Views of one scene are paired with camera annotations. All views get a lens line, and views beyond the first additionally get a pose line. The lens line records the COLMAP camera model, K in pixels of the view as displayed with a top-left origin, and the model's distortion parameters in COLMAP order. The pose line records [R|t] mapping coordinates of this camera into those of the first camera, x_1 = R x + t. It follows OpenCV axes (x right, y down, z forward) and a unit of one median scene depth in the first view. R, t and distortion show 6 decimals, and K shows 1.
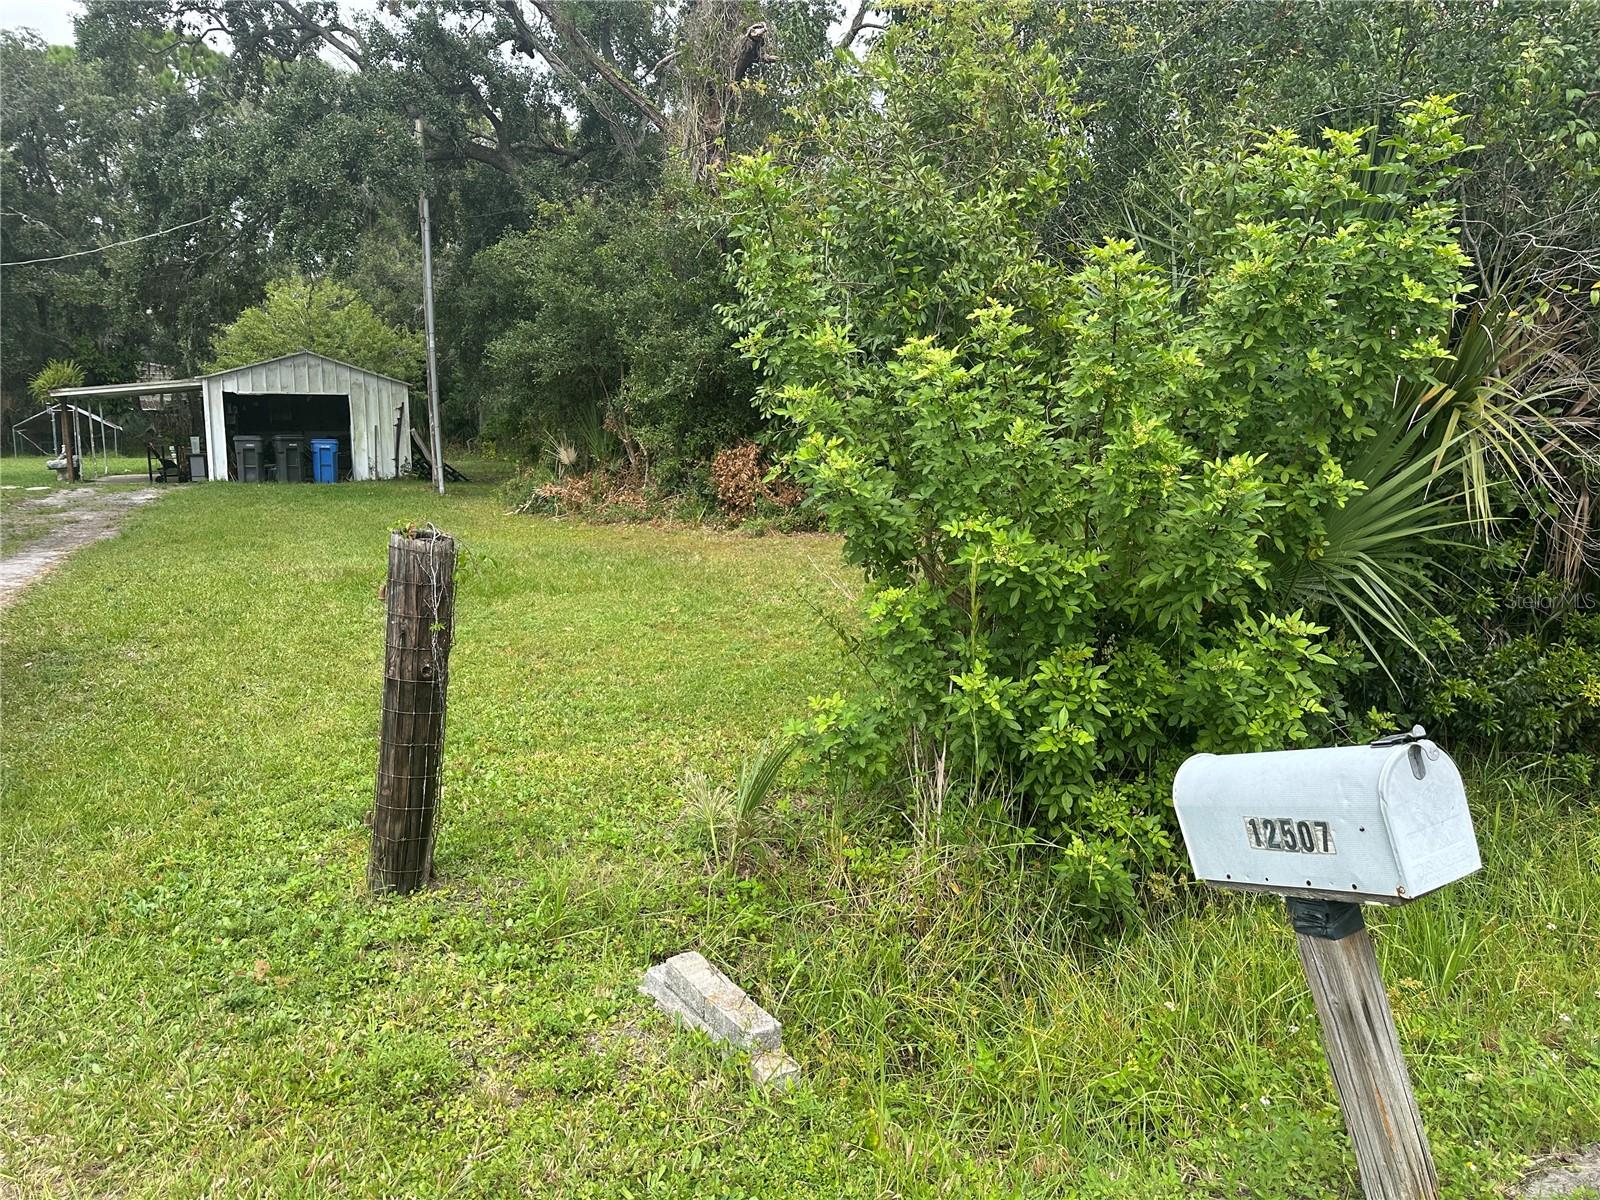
lens RADIAL K [[1122.7, 0, 800.0], [0, 1122.7, 600.0], [0, 0, 1]] dist [-0.002660, -0.002178]
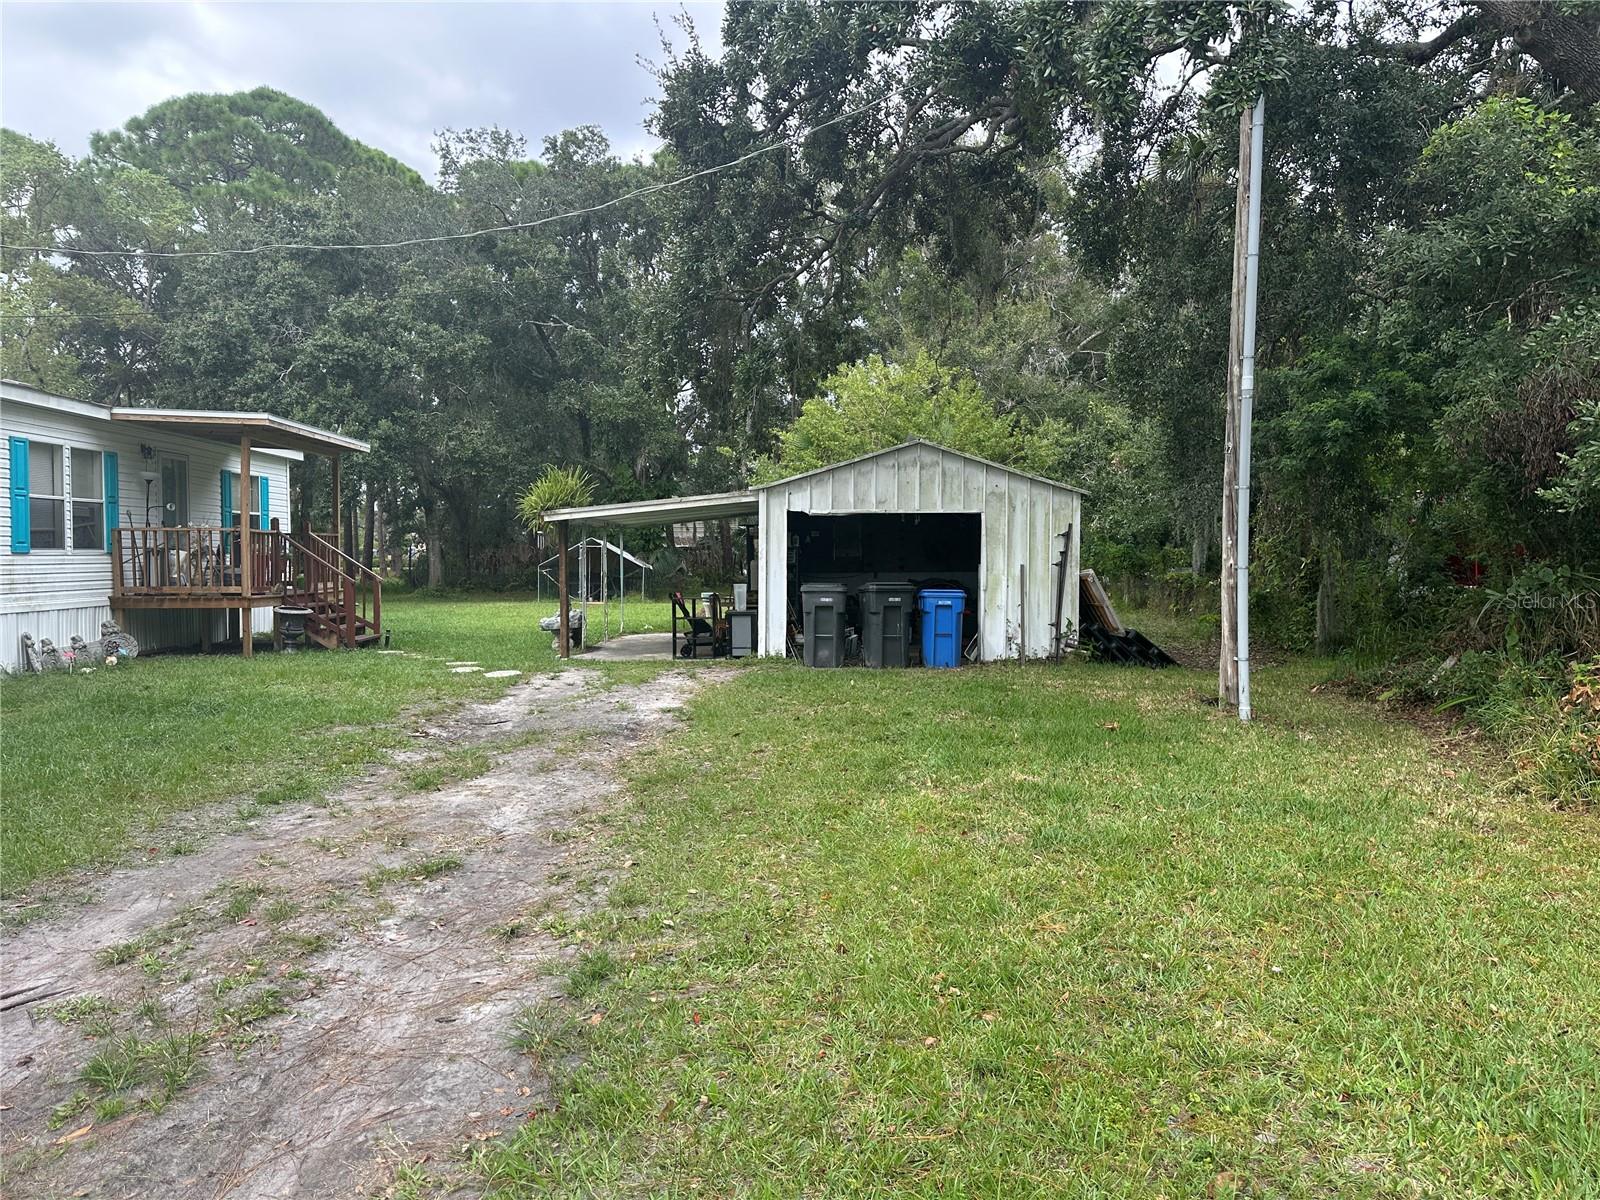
lens RADIAL K [[1114.2, 0, 800.0], [0, 1114.2, 600.0], [0, 0, 1]] dist [0.086713, 0.000400]
pose [[0.914907, 0.010535, -0.403528, -0.257710], [-0.057795, 0.992779, -0.105119, -0.072896], [0.399506, 0.119496, 0.908909, 0.448826]]
